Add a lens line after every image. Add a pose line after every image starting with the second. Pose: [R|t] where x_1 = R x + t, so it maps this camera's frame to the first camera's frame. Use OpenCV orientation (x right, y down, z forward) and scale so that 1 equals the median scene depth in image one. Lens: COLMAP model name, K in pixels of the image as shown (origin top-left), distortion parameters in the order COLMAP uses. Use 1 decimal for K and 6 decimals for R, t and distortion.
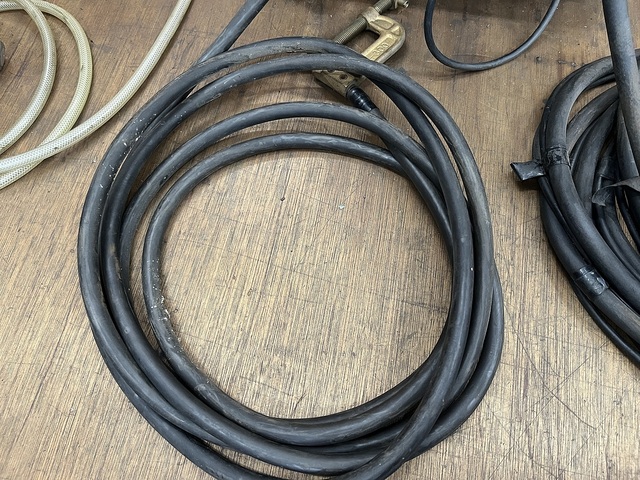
lens RADIAL K [[469.9, 0, 320.0], [0, 469.9, 240.0], [0, 0, 1]] dist [0.051195, -0.084068]
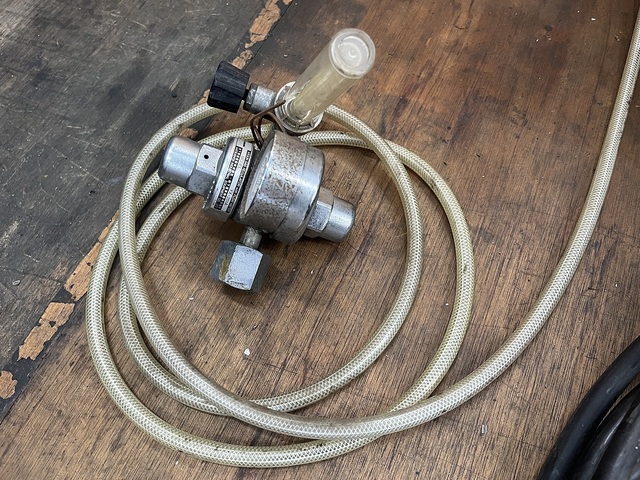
lens RADIAL K [[469.9, 0, 320.0], [0, 469.9, 240.0], [0, 0, 1]] dist [0.051195, -0.084068]
pose [[0.971871, 0.201056, -0.122654, -0.691915], [-0.208448, 0.976723, -0.050621, -0.355994], [0.109621, 0.074764, 0.991158, 0.320027]]
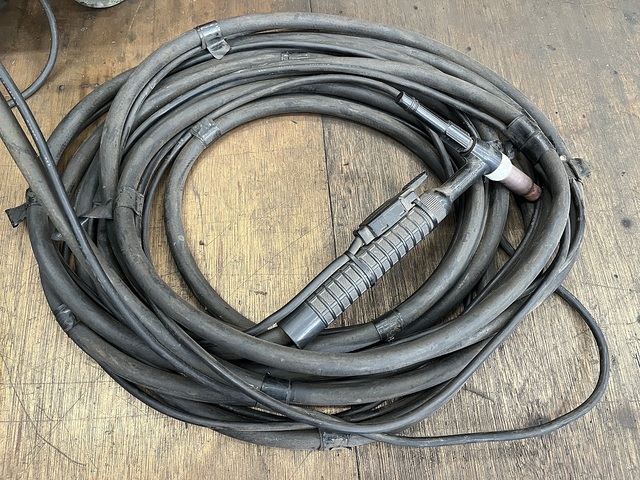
lens RADIAL K [[469.9, 0, 320.0], [0, 469.9, 240.0], [0, 0, 1]] dist [0.051195, -0.084068]
pose [[0.963174, -0.241796, 0.117599, 0.880722], [0.237815, 0.970173, 0.046998, 0.004483], [-0.125455, -0.017300, 0.991948, -0.046884]]
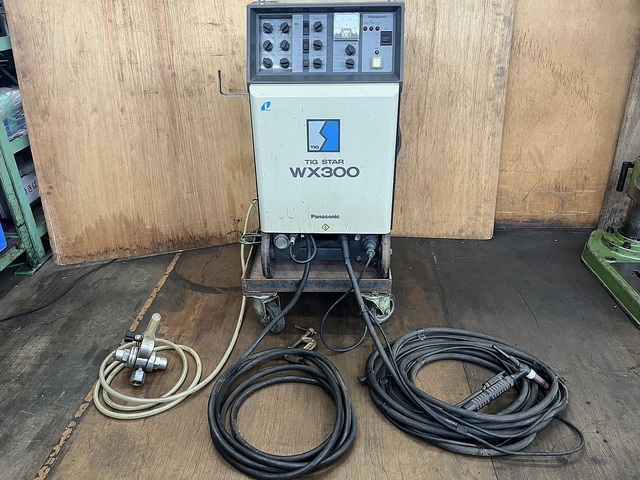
lens RADIAL K [[484.9, 0, 316.7], [0, 484.9, 249.2], [0, 0, 1]] dist [0.006972, 0.002157]
pose [[0.991422, -0.074644, 0.107284, -0.092025], [0.125646, 0.770341, -0.625130, 1.021901], [-0.035983, 0.633247, 0.773113, -1.716118]]
